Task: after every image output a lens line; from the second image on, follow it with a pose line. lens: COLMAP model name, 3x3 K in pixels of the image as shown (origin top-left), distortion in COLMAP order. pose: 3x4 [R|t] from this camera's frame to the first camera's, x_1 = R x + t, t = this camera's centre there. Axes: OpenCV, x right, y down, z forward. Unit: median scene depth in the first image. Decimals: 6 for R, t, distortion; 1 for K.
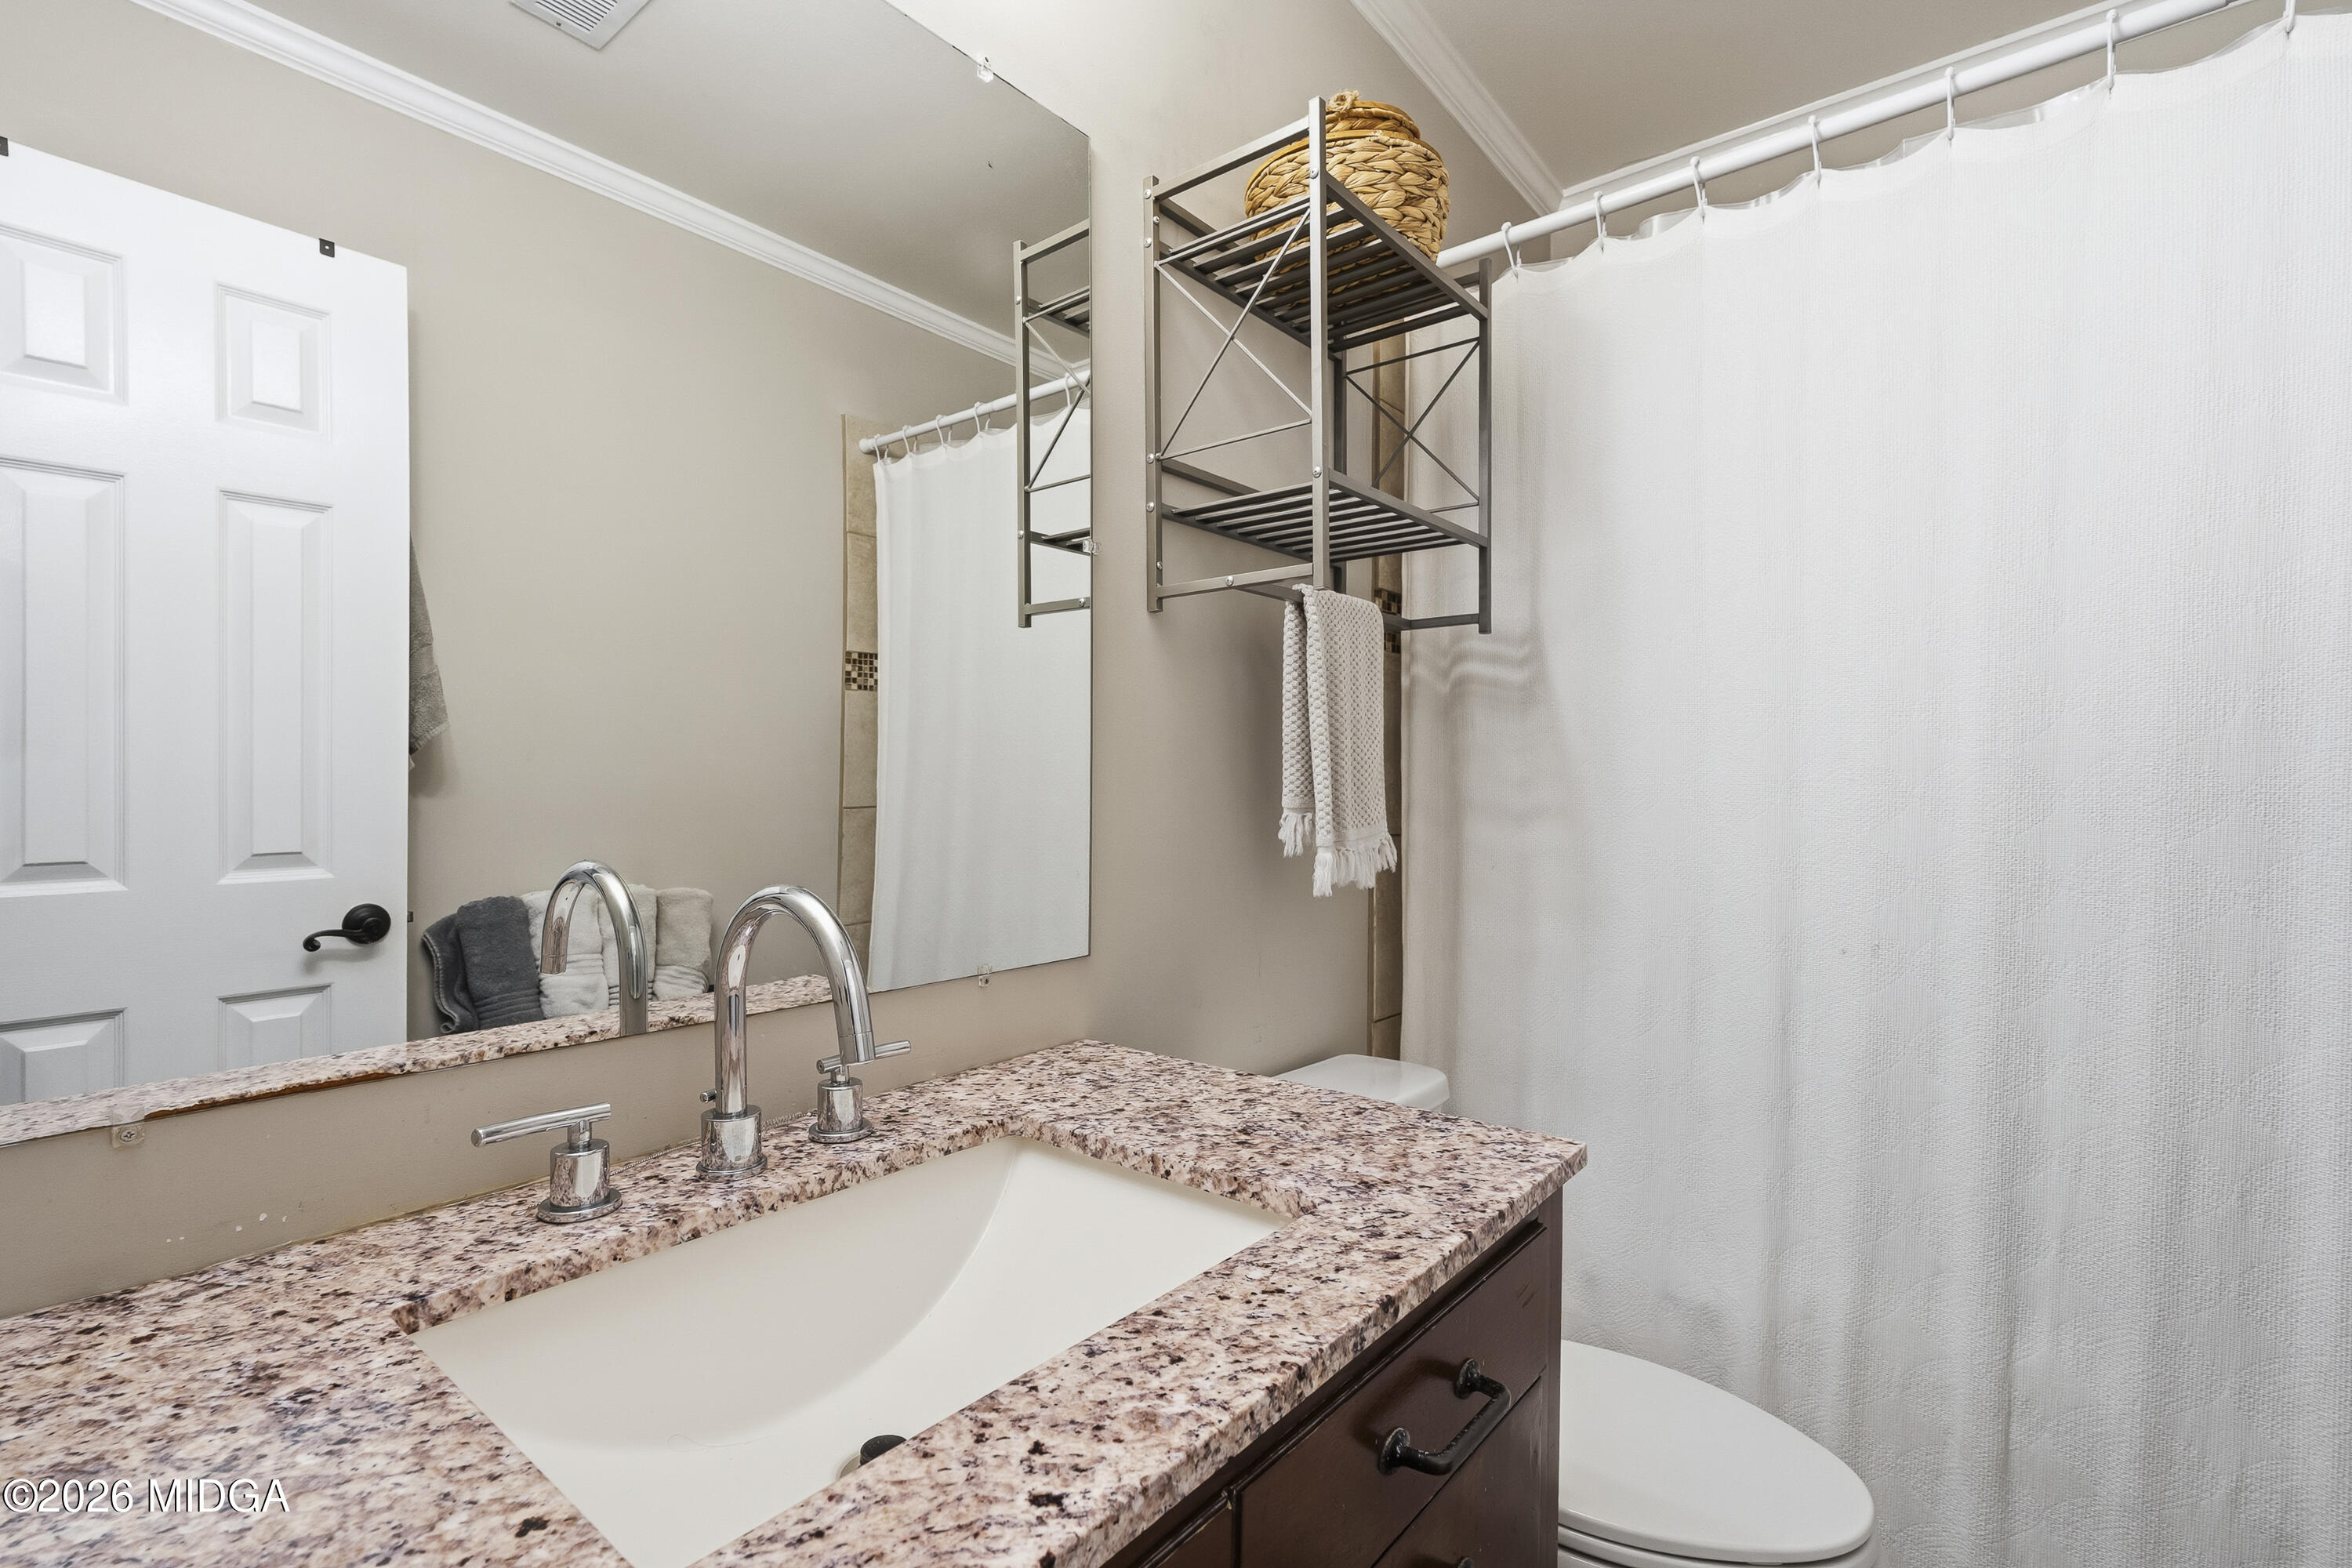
lens RADIAL K [[1067.4, 0, 1167.3], [0, 1067.4, 772.7], [0, 0, 1]] dist [-0.008487, -0.000043]
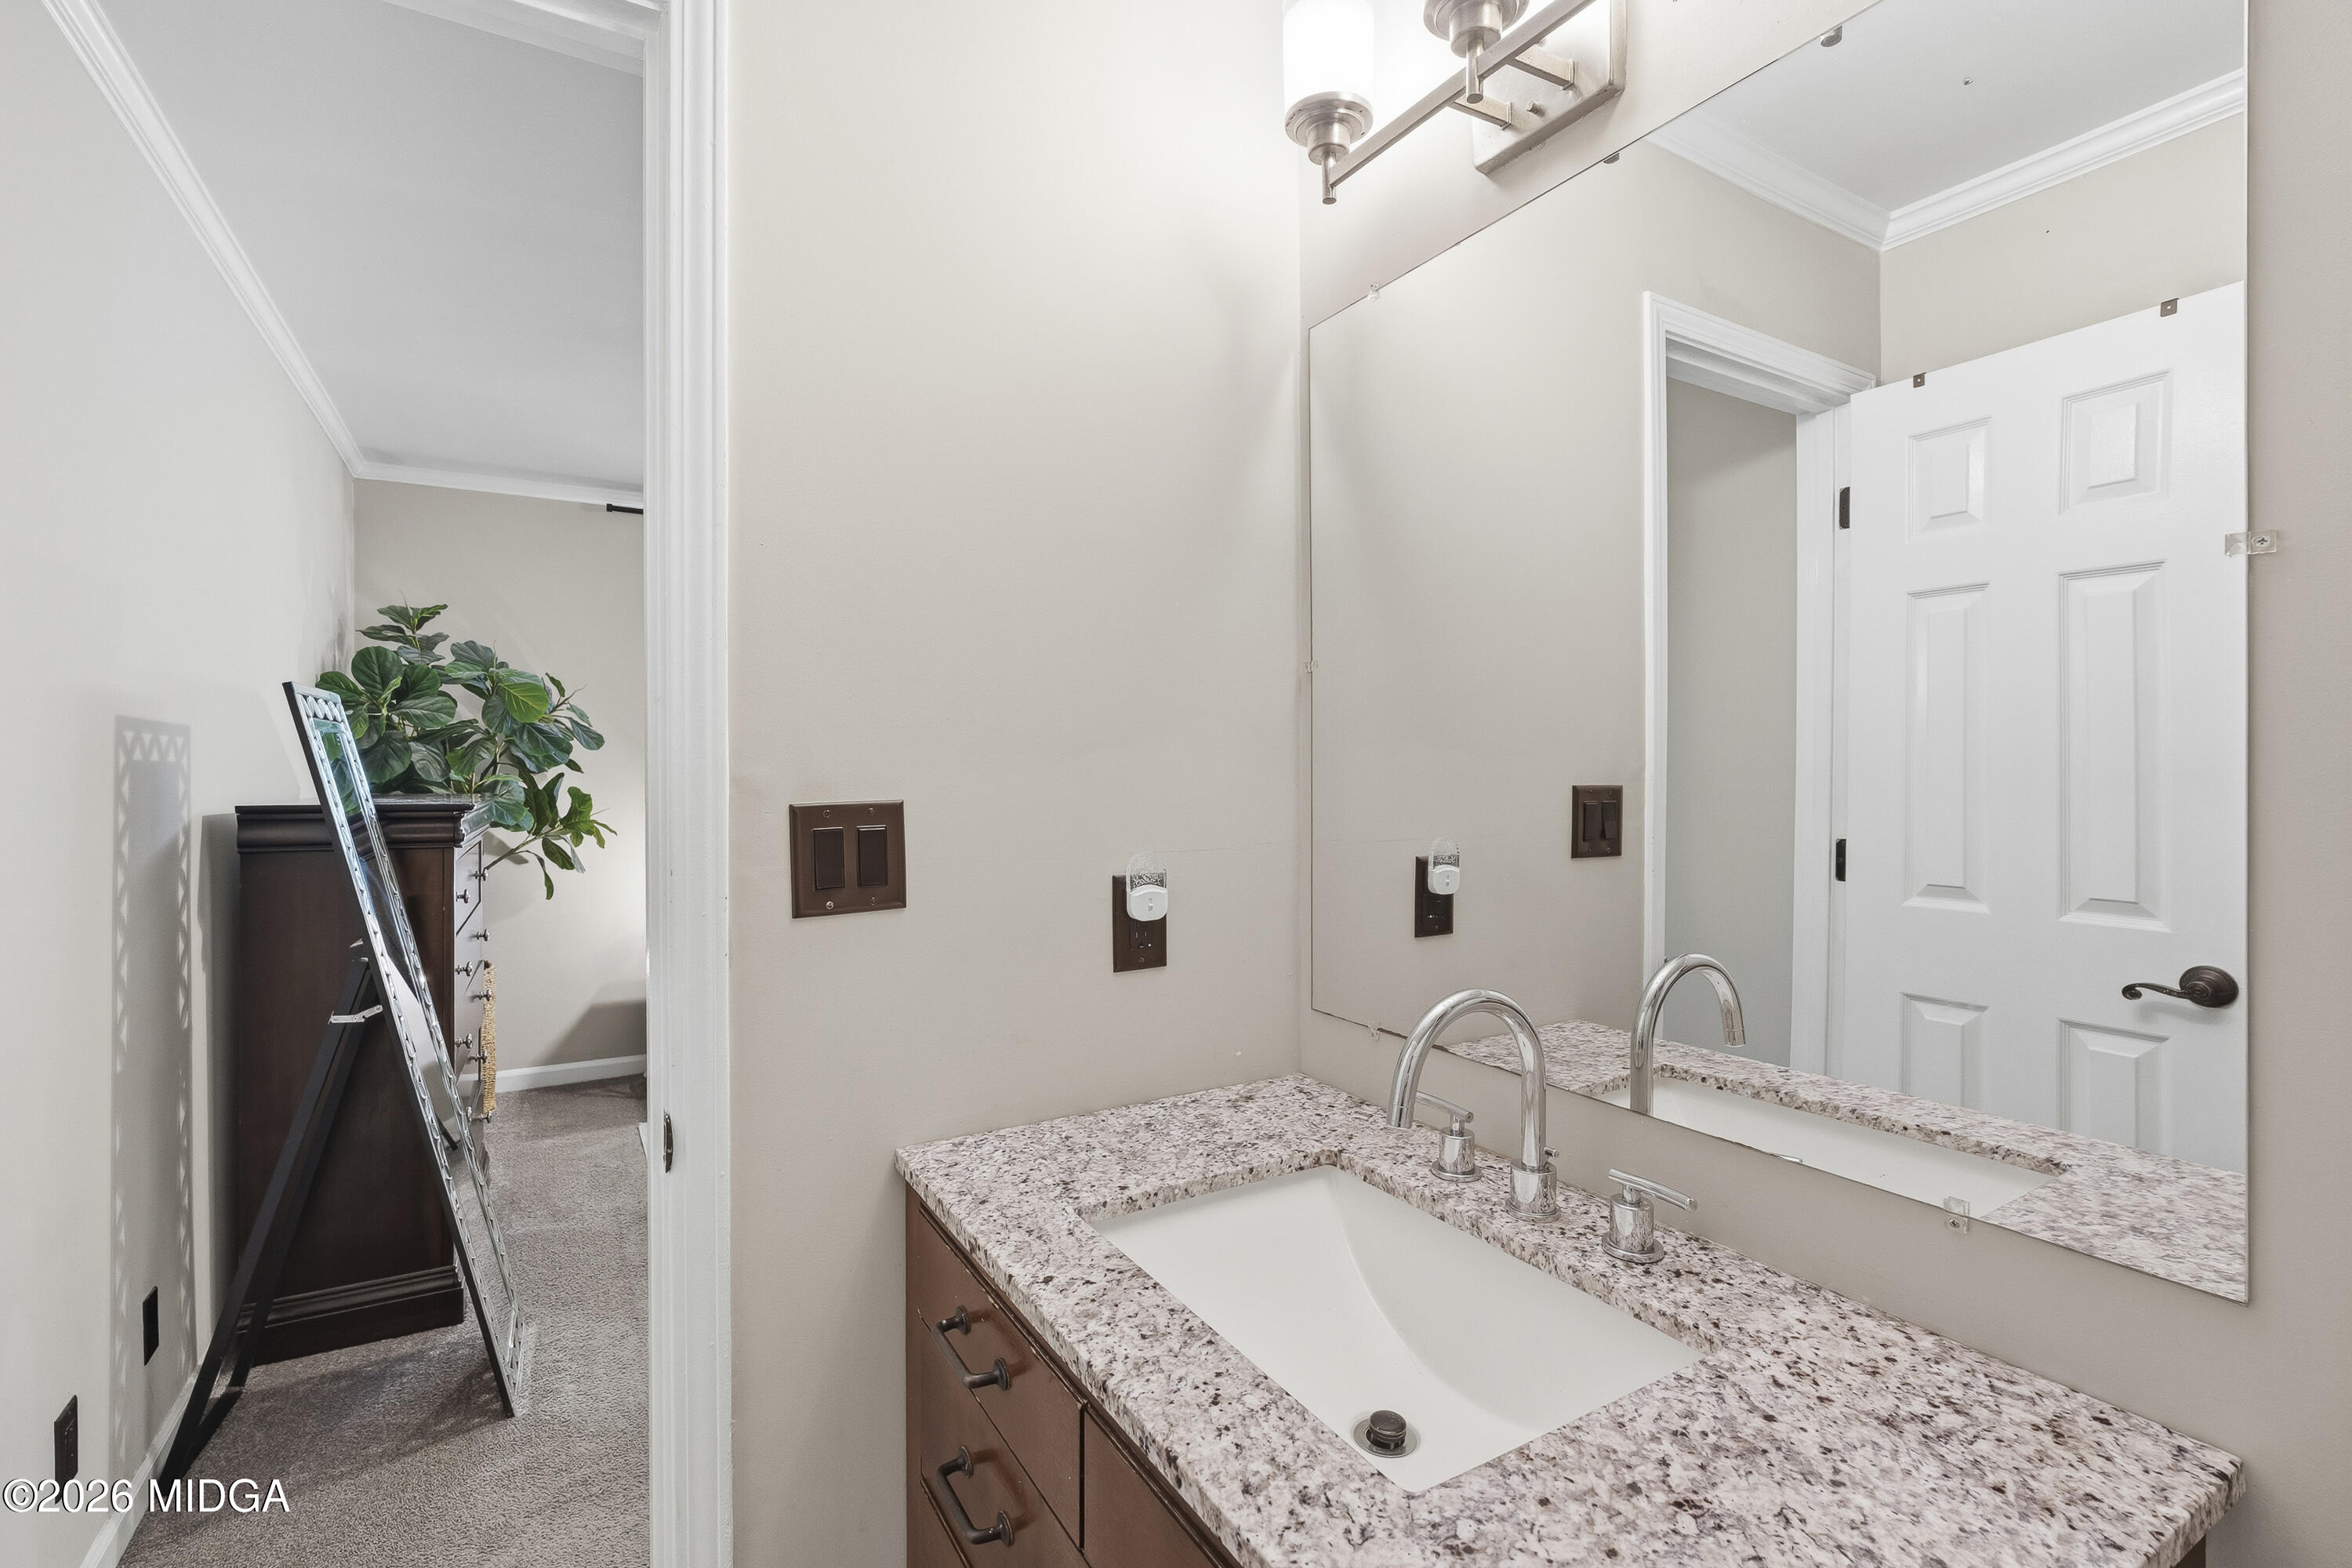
lens RADIAL K [[1067.4, 0, 1167.3], [0, 1067.4, 772.7], [0, 0, 1]] dist [-0.008487, -0.000043]
pose [[-0.347494, 0.005815, -0.937664, 1.024435], [0.013131, 0.999913, 0.001334, -0.170621], [0.937590, -0.011849, -0.347540, 1.158296]]
